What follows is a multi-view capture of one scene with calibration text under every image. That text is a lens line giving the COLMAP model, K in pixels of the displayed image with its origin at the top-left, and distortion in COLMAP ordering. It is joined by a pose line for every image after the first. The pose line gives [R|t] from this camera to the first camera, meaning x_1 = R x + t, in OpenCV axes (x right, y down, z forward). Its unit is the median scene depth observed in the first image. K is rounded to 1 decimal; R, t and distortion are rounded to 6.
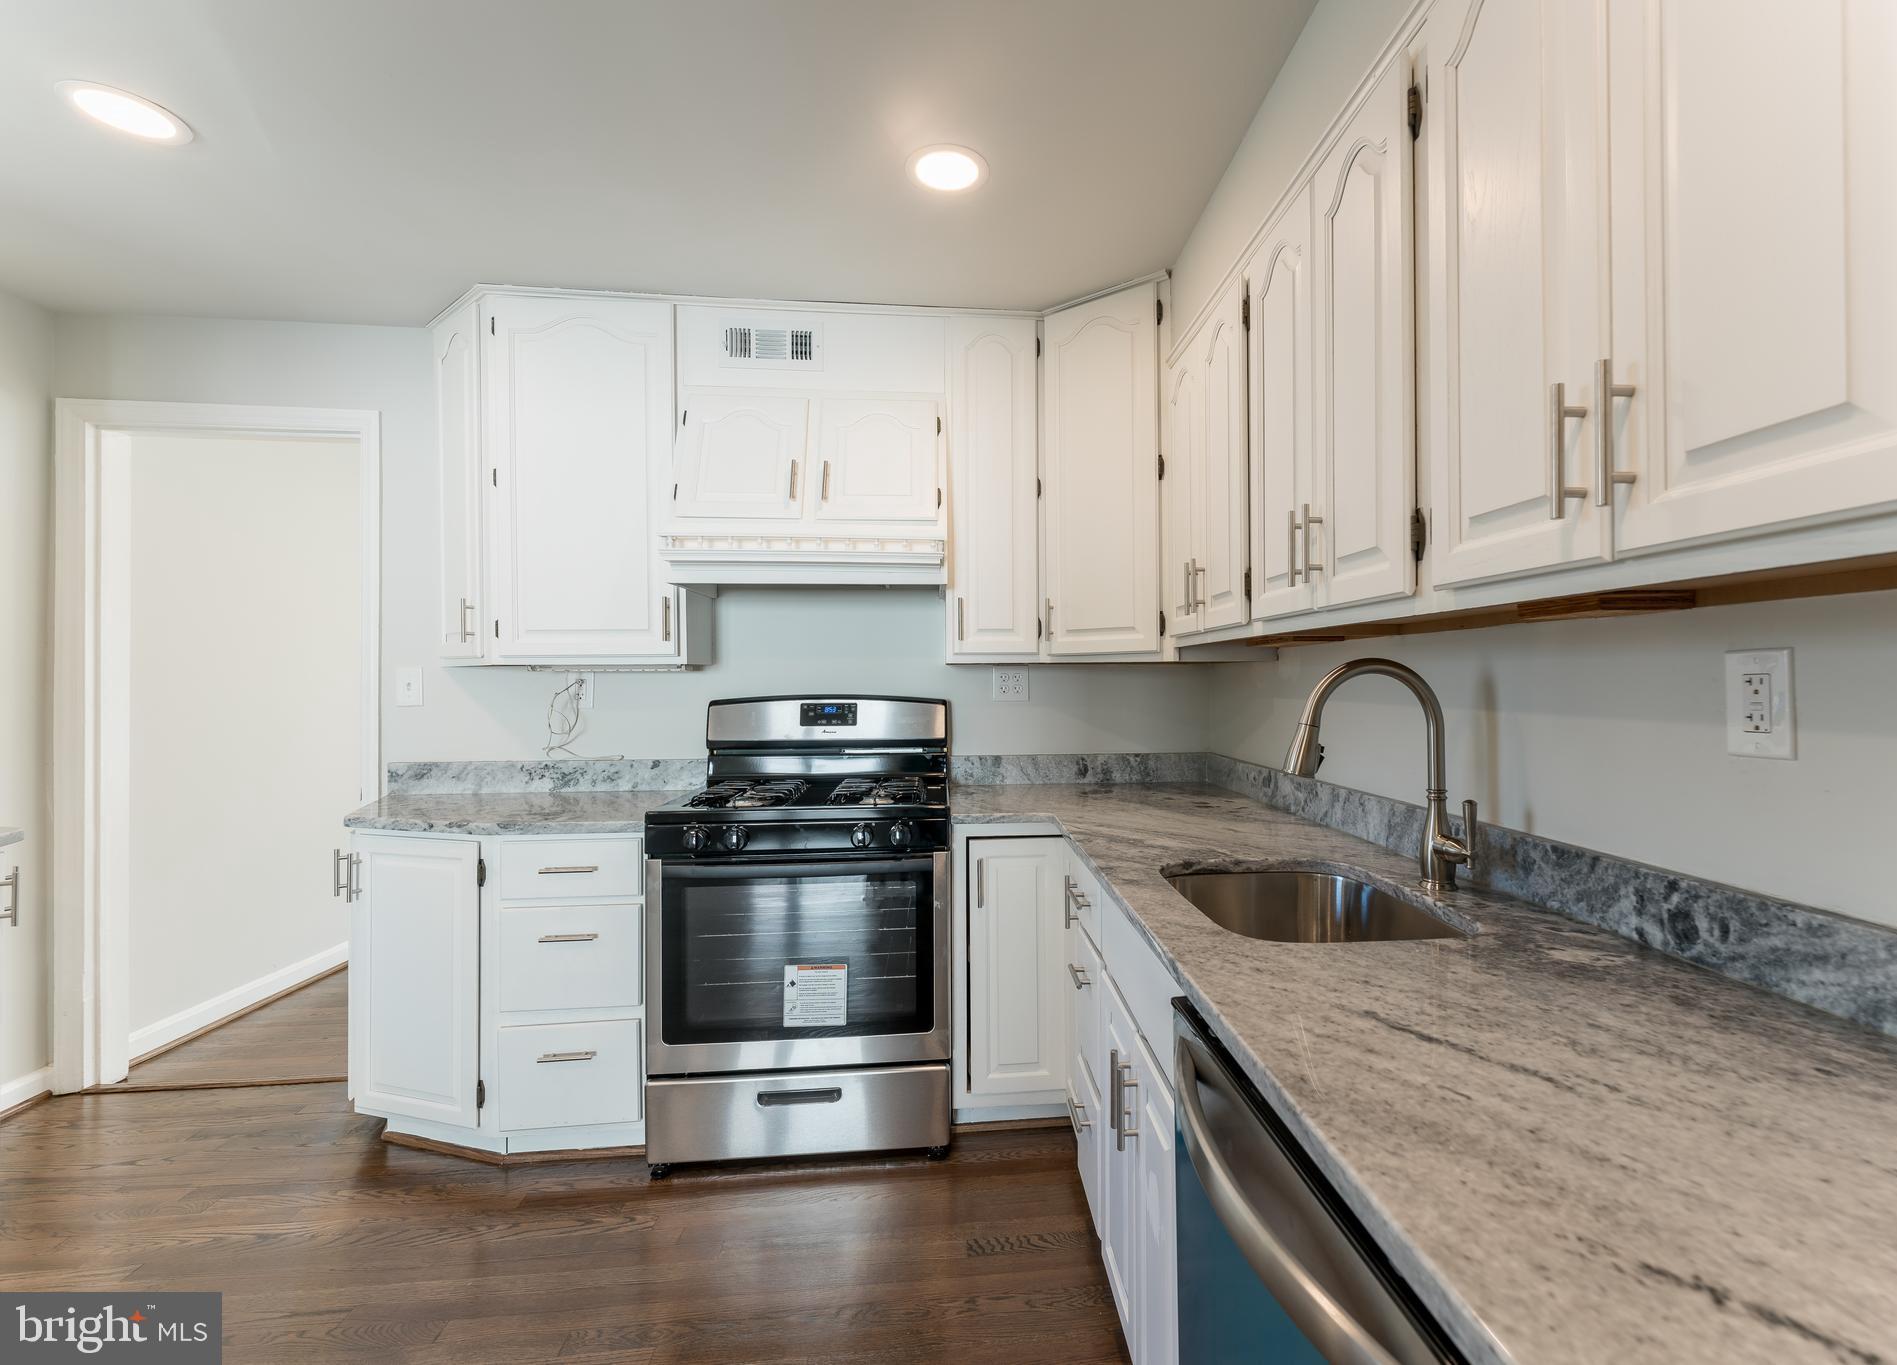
lens RADIAL K [[836.5, 0, 1025.5], [0, 836.5, 660.3], [0, 0, 1]] dist [-0.002913, -0.000347]
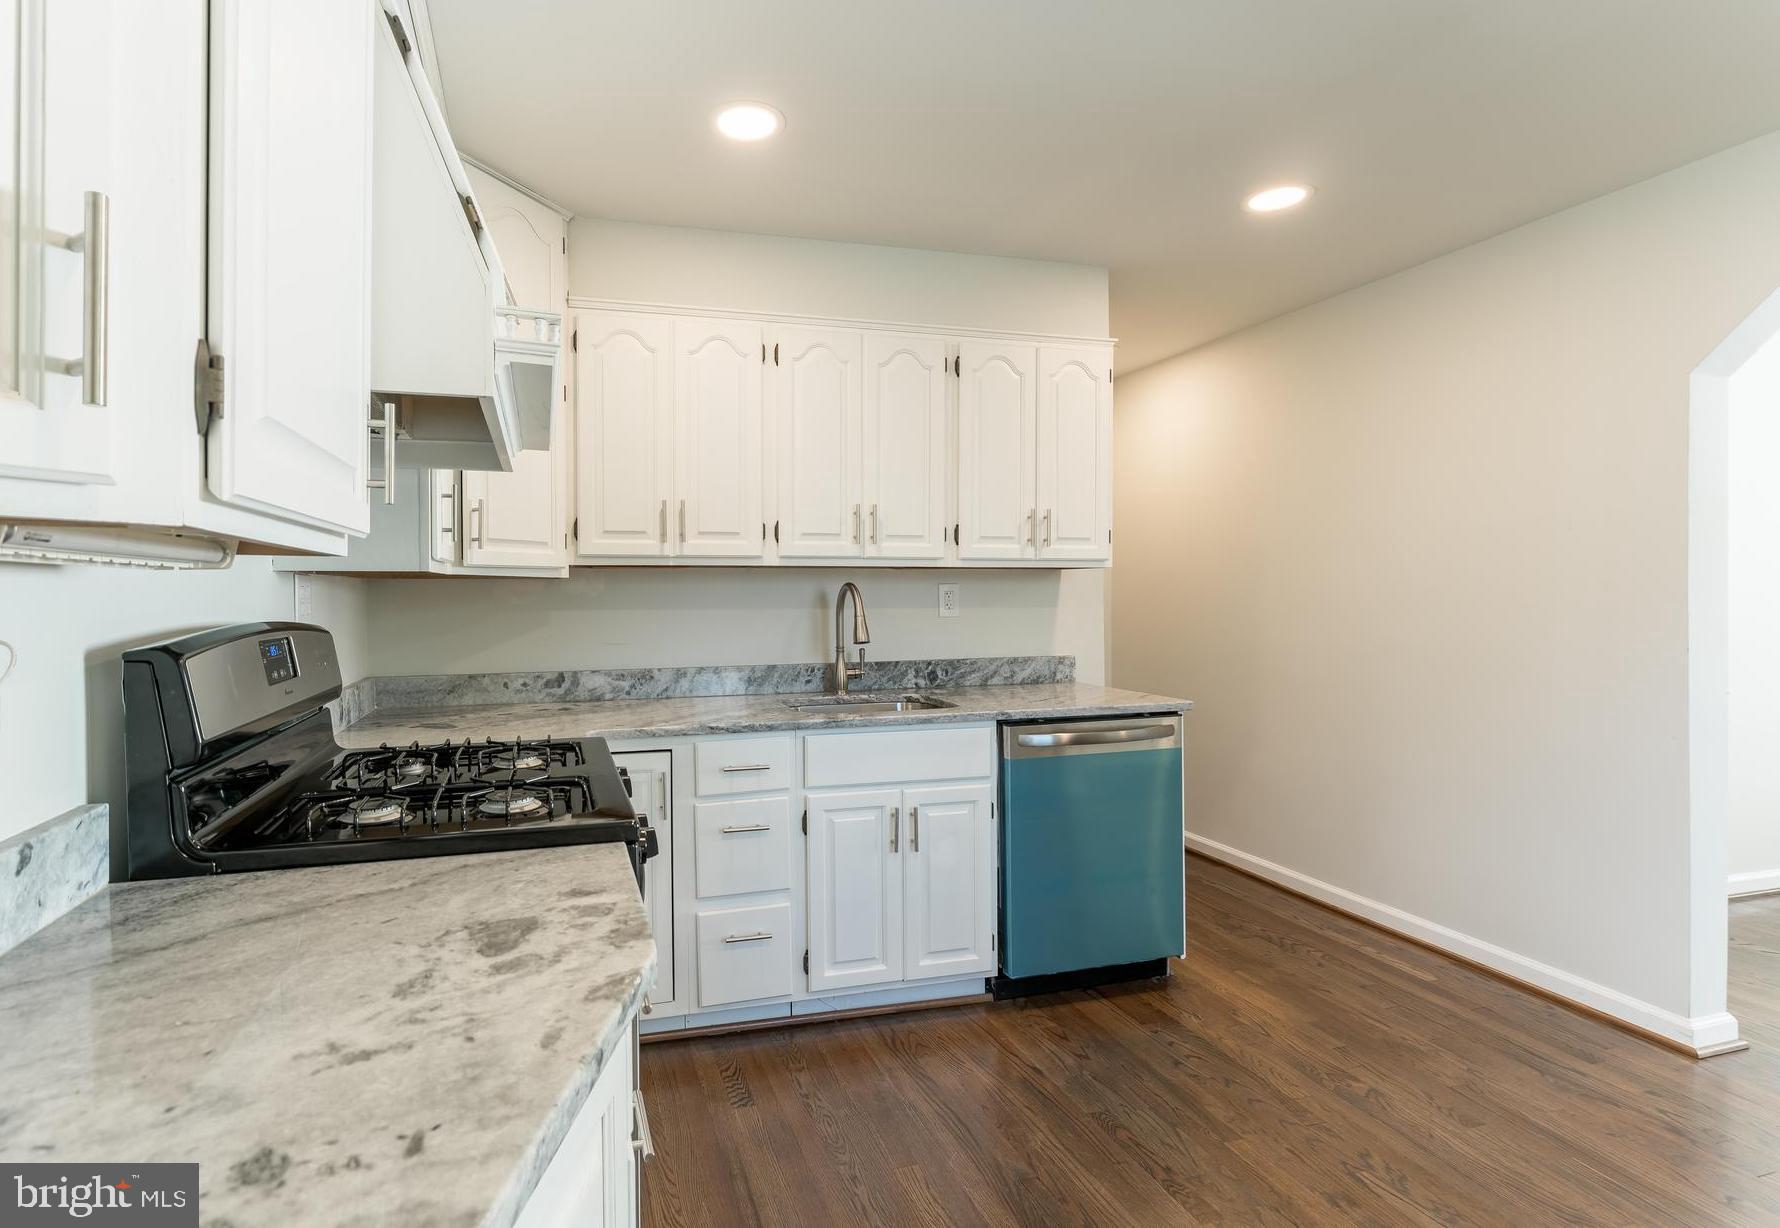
lens RADIAL K [[856.8, 0, 753.2], [0, 856.8, 596.1], [0, 0, 1]] dist [-0.008250, 0.001304]
pose [[-0.152056, 0.002531, 0.988369, -0.996729], [-0.017425, 0.999834, -0.005241, 0.028314], [-0.988218, -0.018019, -0.151986, 0.983037]]
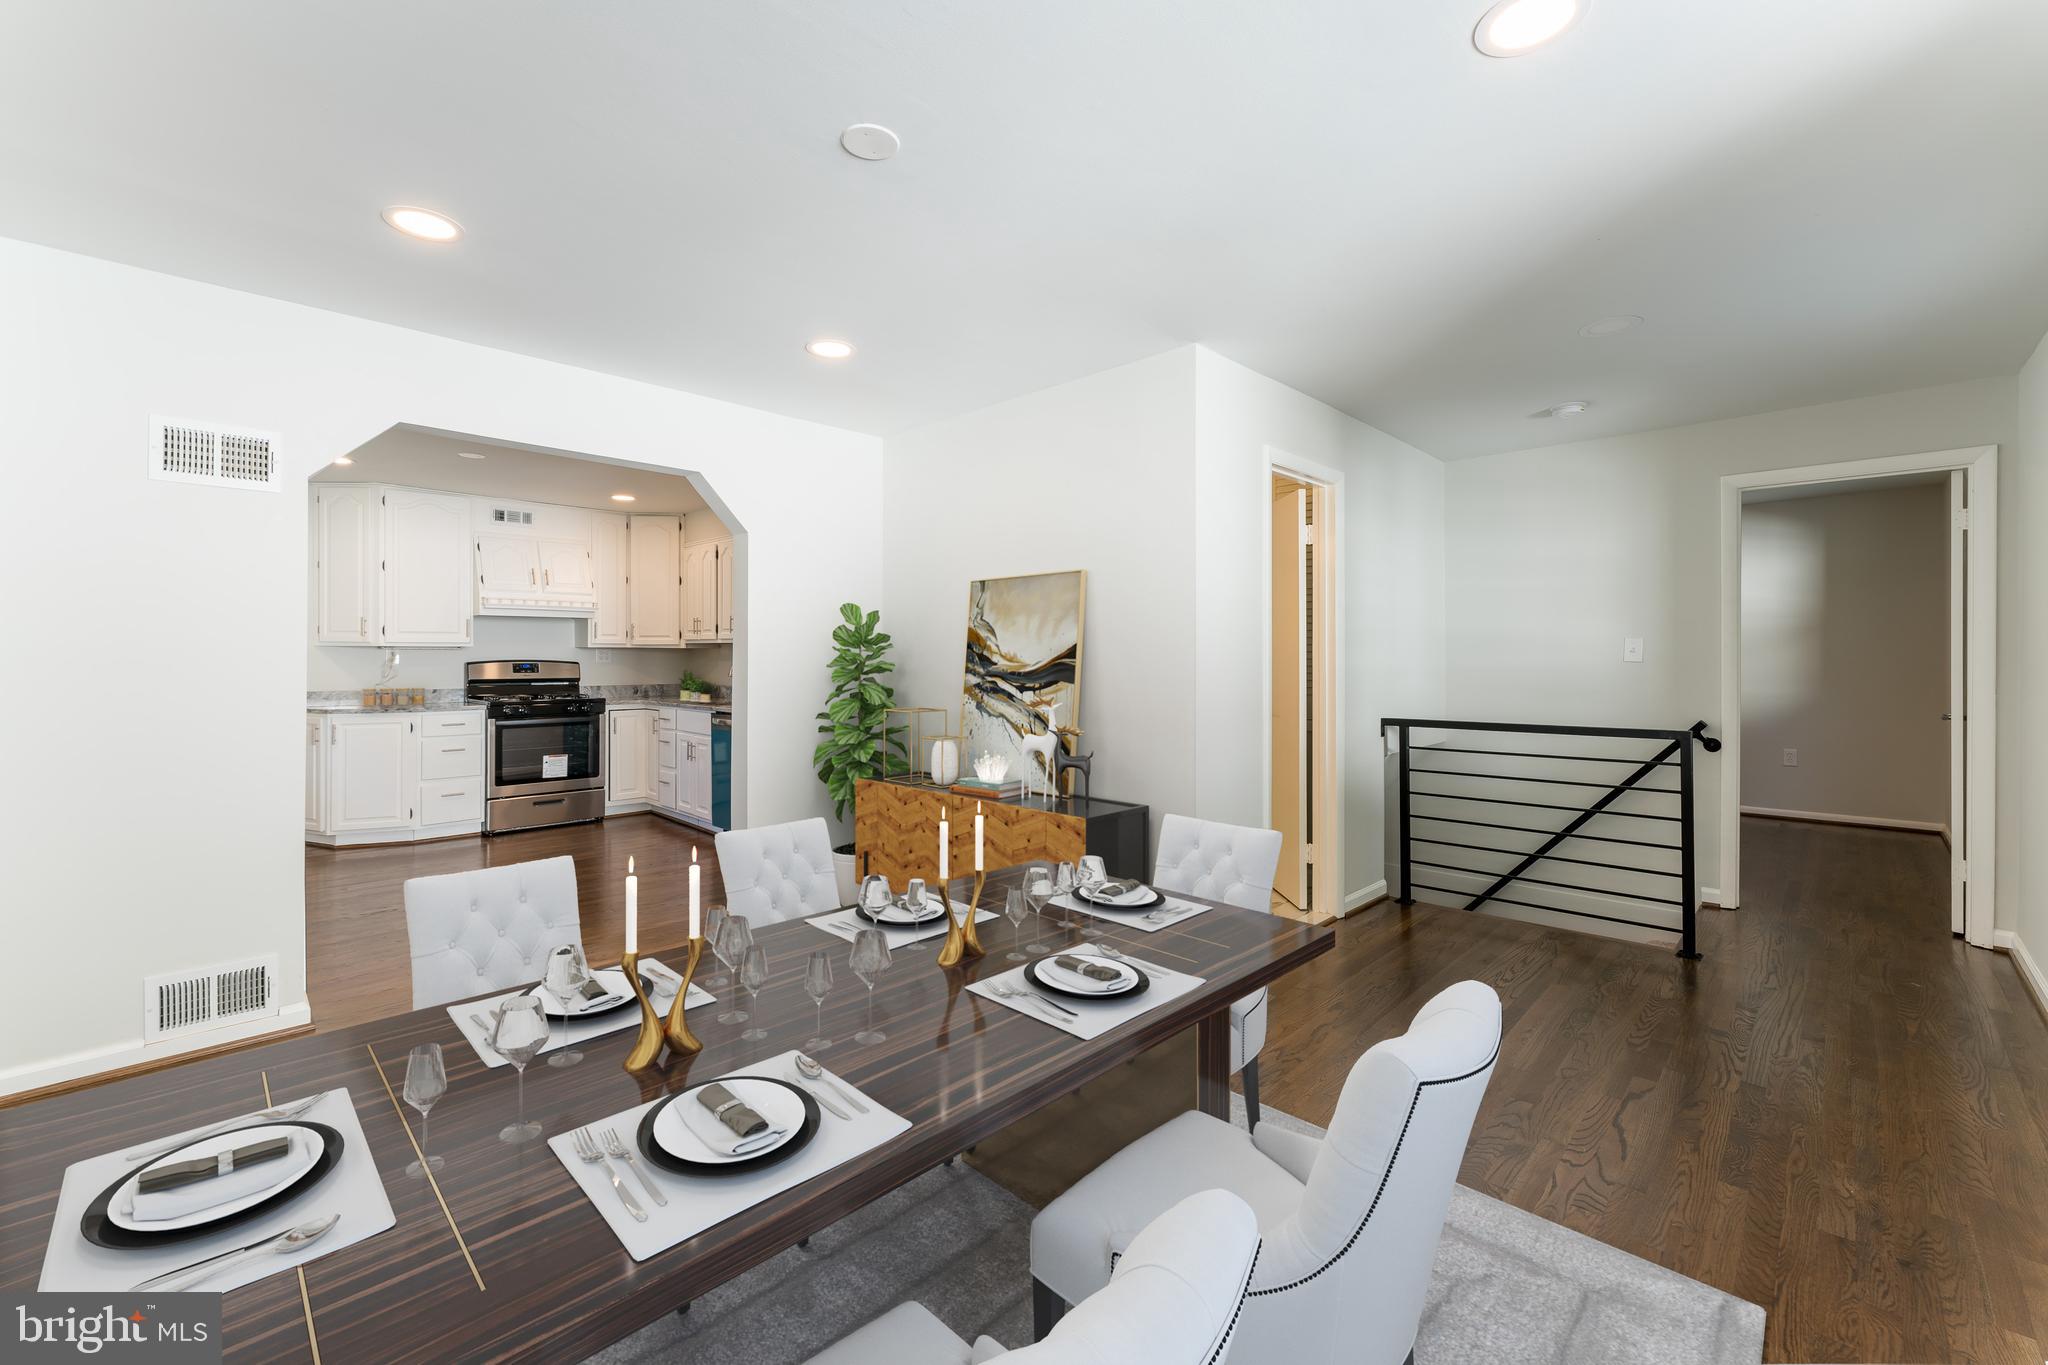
lens RADIAL K [[834.2, 0, 1027.3], [0, 834.2, 662.3], [0, 0, 1]] dist [-0.002144, -0.000233]
pose [[0.766718, 0.000628, 0.641984, -0.804843], [-0.020547, 0.999511, 0.023561, -0.044169], [-0.641656, -0.031255, 0.766356, -2.081751]]
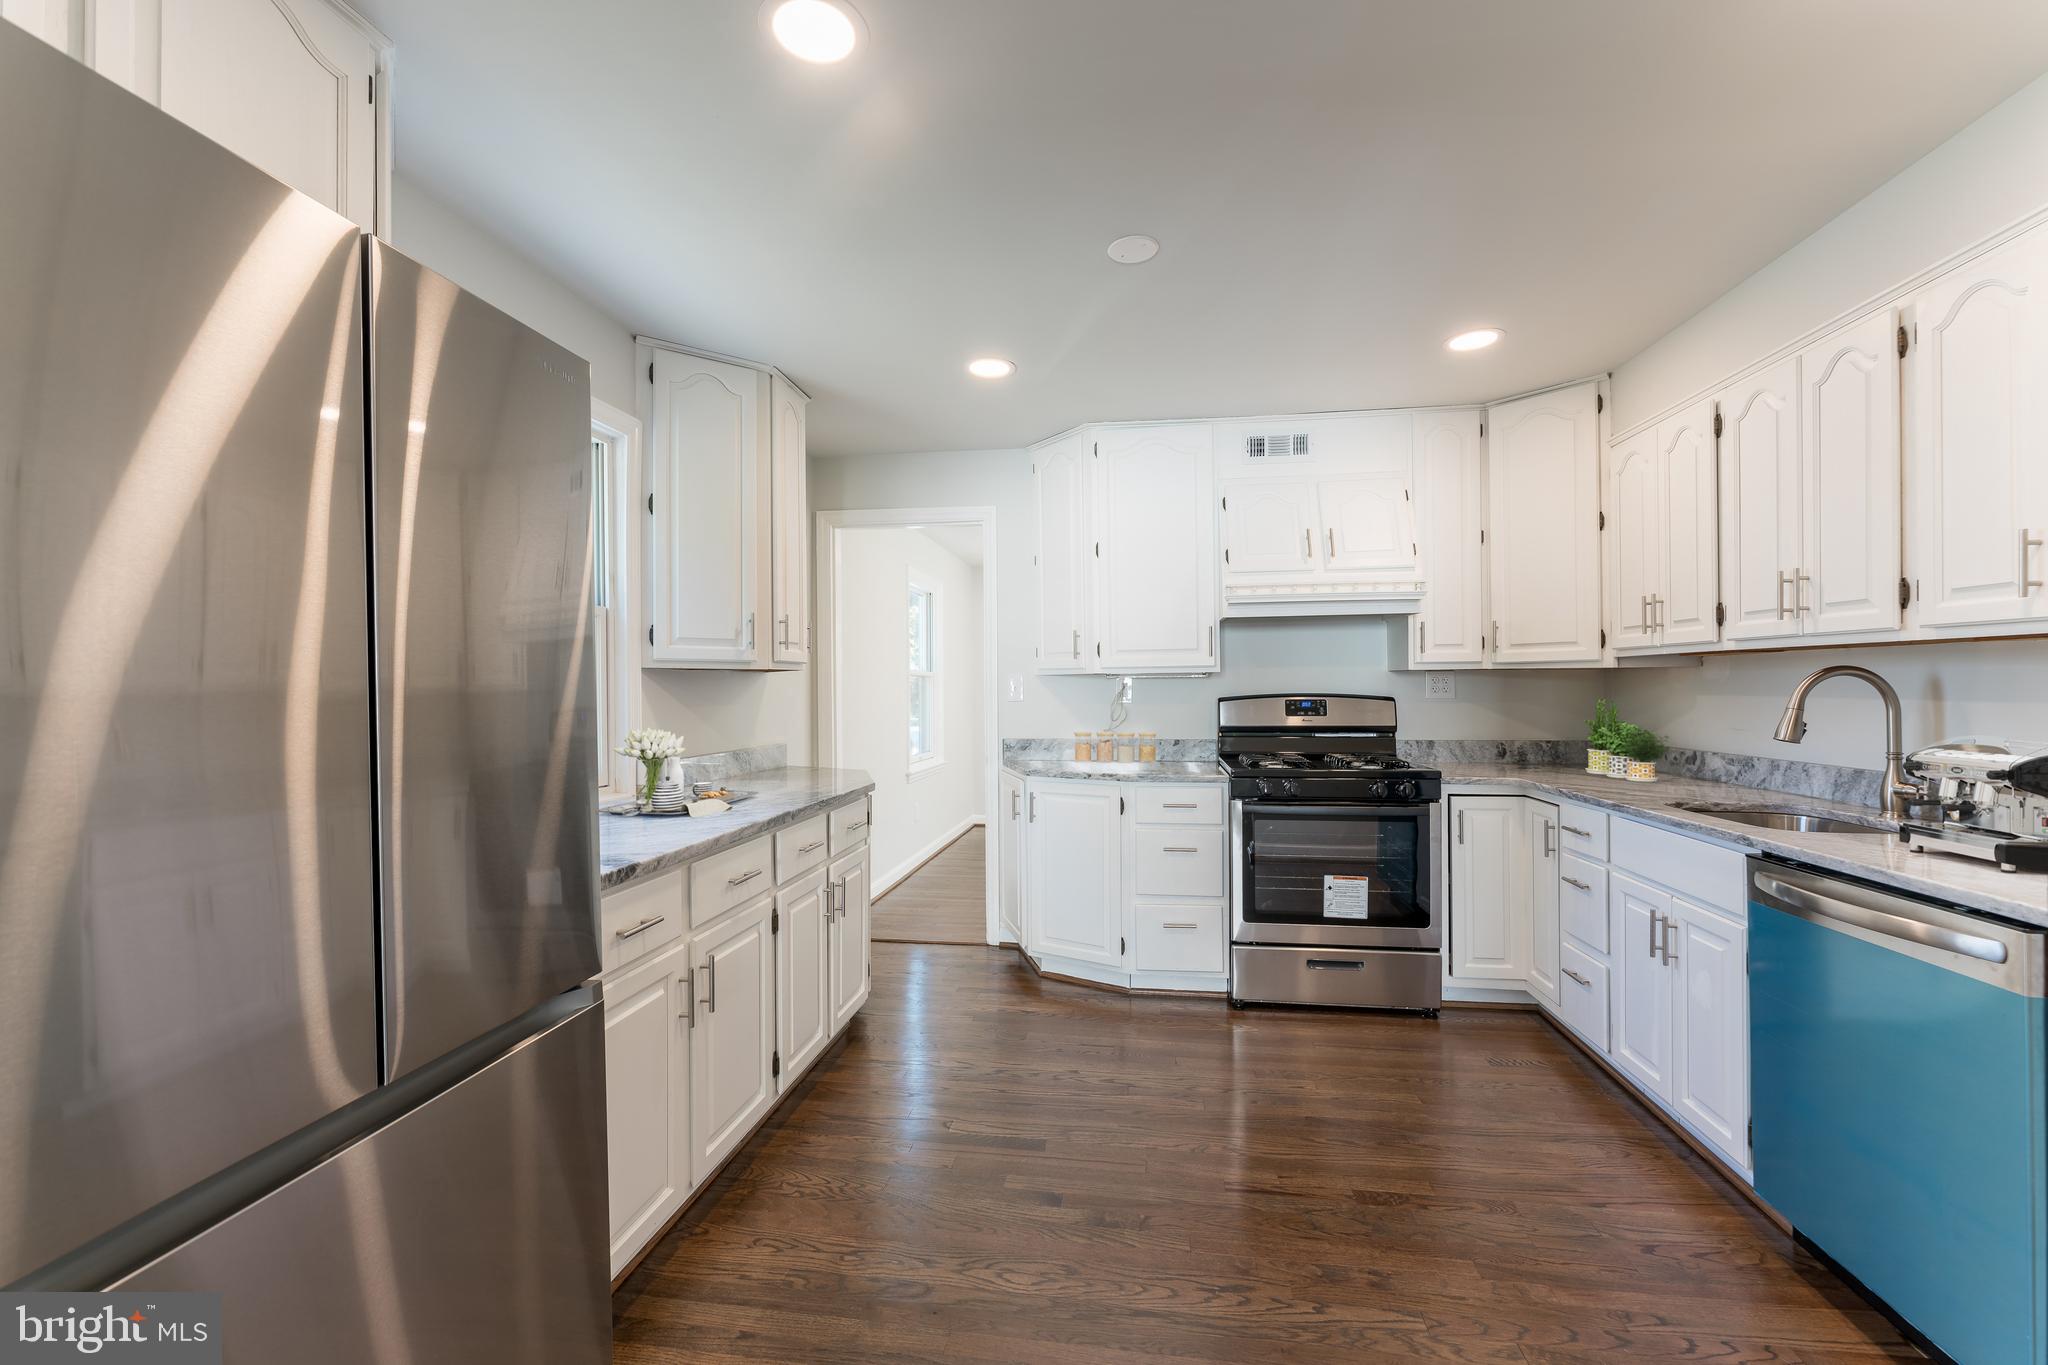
lens RADIAL K [[834.2, 0, 1022.5], [0, 834.2, 677.7], [0, 0, 1]] dist [-0.002144, -0.000233]
pose [[0.968473, -0.005414, -0.249061, -0.419974], [0.009106, 0.999865, 0.013674, -0.009820], [0.248953, -0.015510, 0.968391, -0.538648]]
